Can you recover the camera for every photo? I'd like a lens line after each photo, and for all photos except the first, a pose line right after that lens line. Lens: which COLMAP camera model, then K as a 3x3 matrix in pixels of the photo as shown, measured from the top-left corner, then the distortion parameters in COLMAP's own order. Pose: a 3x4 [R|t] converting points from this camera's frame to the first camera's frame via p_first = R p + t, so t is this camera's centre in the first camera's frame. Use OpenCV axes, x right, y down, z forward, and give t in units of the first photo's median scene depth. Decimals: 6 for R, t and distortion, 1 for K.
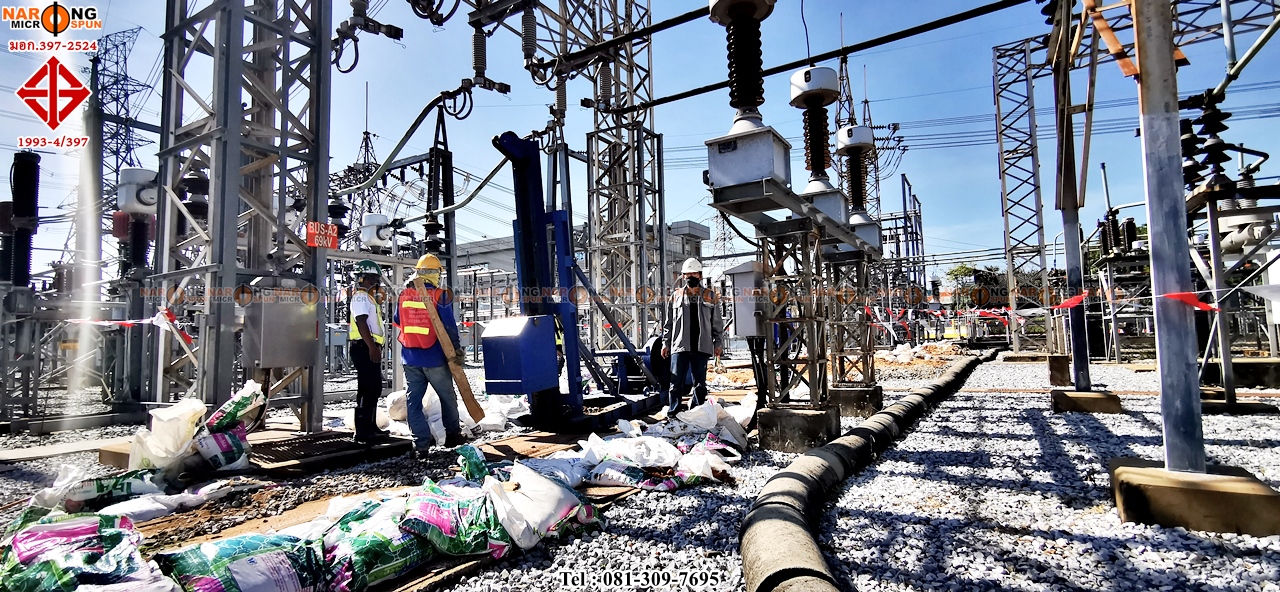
lens RADIAL K [[600.1, 0, 636.7], [0, 600.1, 291.2], [0, 0, 1]] dist [0.019771, 0.000192]
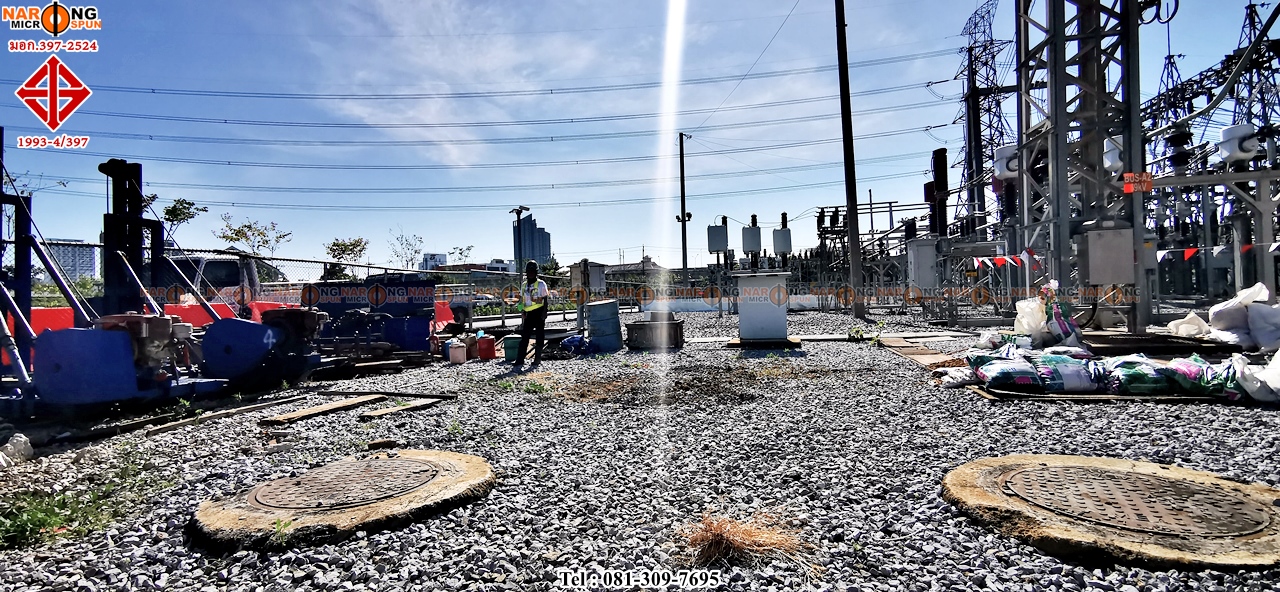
lens RADIAL K [[577.0, 0, 644.4], [0, 577.0, 302.5], [0, 0, 1]] dist [0.001168, -0.000132]
pose [[0.308493, 0.025374, -0.950888, 0.207379], [0.110175, 0.991963, 0.062214, -0.019608], [0.944825, -0.123956, 0.303218, -0.248003]]
